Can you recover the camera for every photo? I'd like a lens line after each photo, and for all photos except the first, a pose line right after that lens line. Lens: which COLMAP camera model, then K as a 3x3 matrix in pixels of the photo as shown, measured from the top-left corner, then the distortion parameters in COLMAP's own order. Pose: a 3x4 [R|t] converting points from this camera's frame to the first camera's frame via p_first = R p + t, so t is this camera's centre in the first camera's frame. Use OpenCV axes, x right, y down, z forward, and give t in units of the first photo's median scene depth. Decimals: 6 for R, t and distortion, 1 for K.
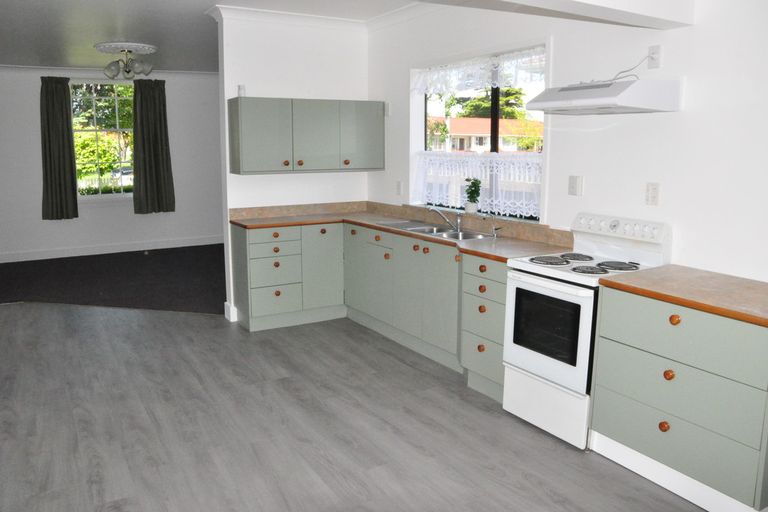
lens RADIAL K [[613.3, 0, 384.0], [0, 613.3, 256.0], [0, 0, 1]] dist [-0.189551, 0.135063]
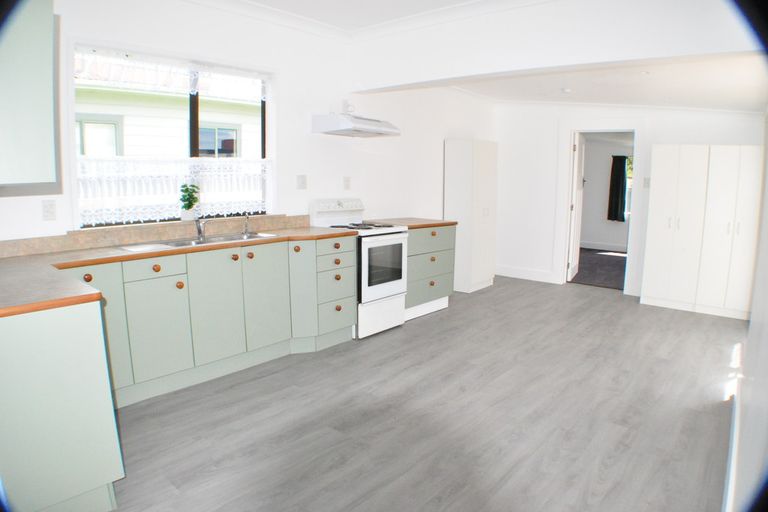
lens RADIAL K [[469.4, 0, 384.0], [0, 469.4, 256.0], [0, 0, 1]] dist [-0.210616, 0.069461]
pose [[-0.315206, -0.151361, 0.936875, -0.759464], [0.158663, 0.964900, 0.209270, -0.143022], [-0.935666, 0.214611, -0.280127, 1.128617]]
